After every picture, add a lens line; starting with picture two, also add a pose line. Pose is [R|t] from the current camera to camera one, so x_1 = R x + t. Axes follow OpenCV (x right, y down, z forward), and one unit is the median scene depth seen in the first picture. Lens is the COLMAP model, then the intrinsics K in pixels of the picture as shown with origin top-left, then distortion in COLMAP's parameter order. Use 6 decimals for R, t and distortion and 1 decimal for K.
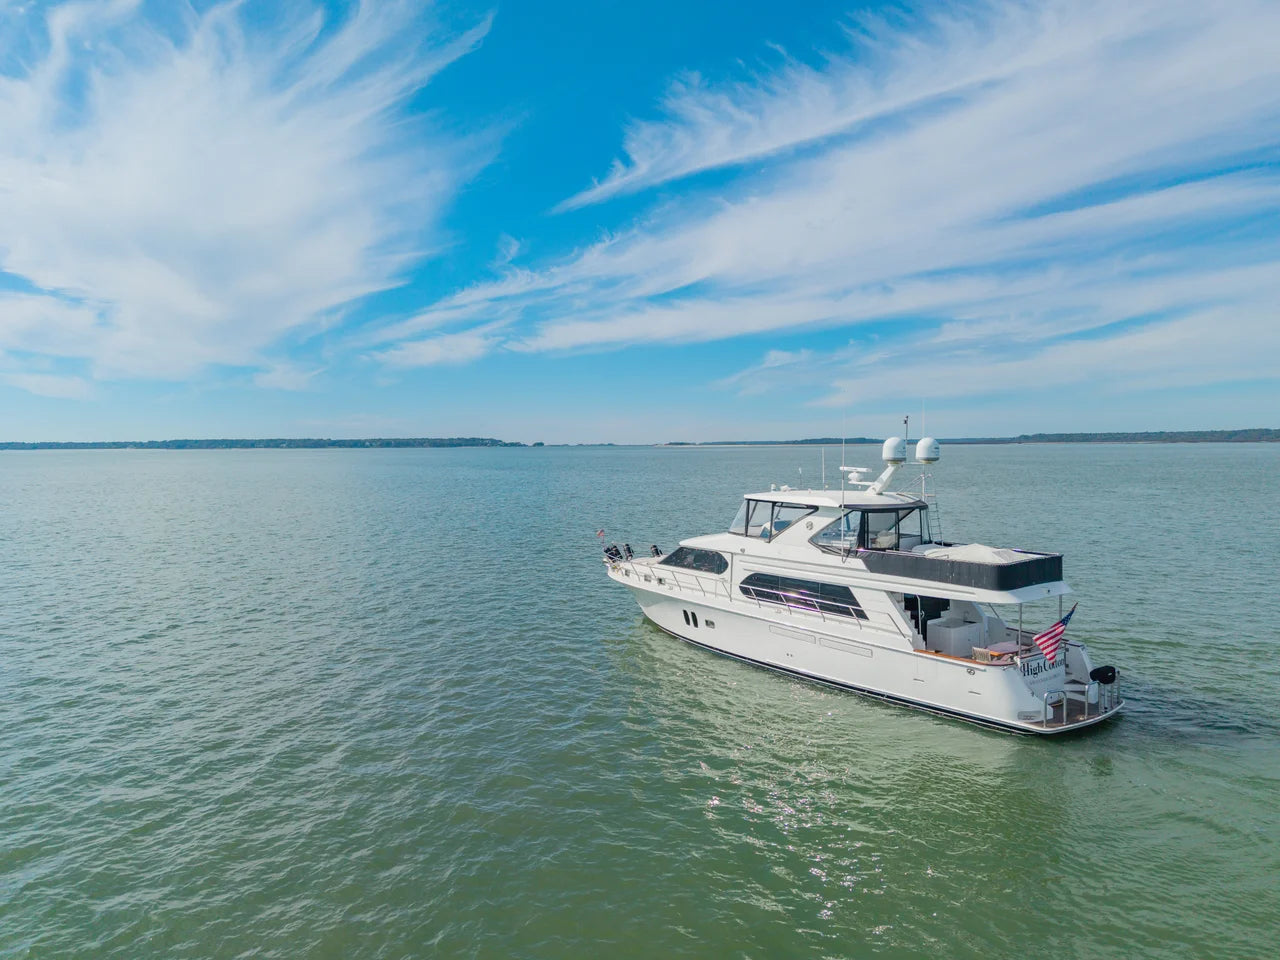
lens RADIAL K [[998.1, 0, 672.9], [0, 998.1, 463.0], [0, 0, 1]] dist [0.037783, -0.013368]
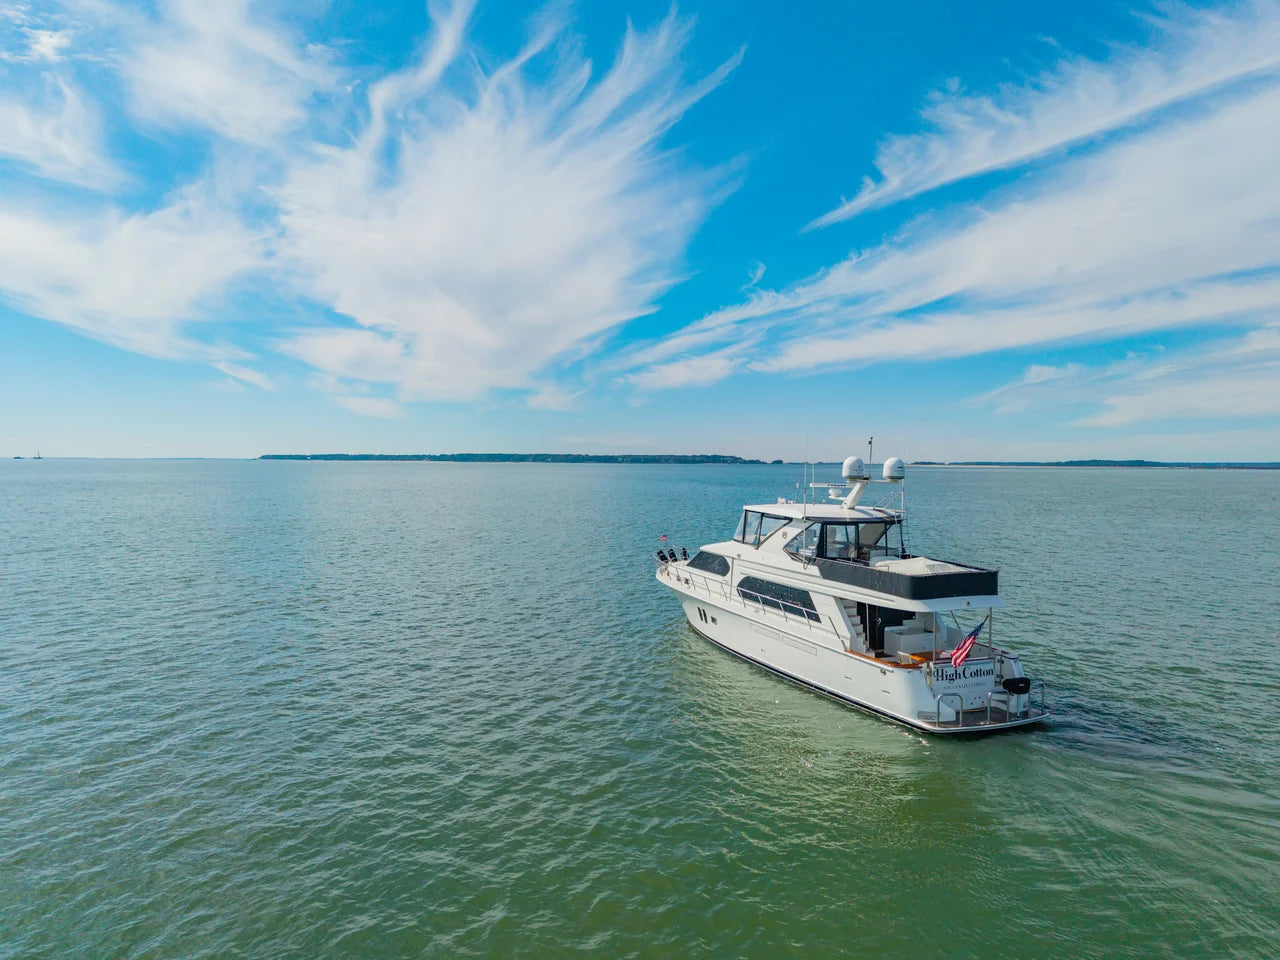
lens RADIAL K [[981.4, 0, 612.9], [0, 981.4, 475.9], [0, 0, 1]] dist [0.078881, -0.079647]
pose [[0.949100, 0.019483, -0.314373, 0.234989], [-0.020958, 0.999779, -0.001314, 0.001956], [0.314278, 0.007836, 0.949299, -0.076456]]
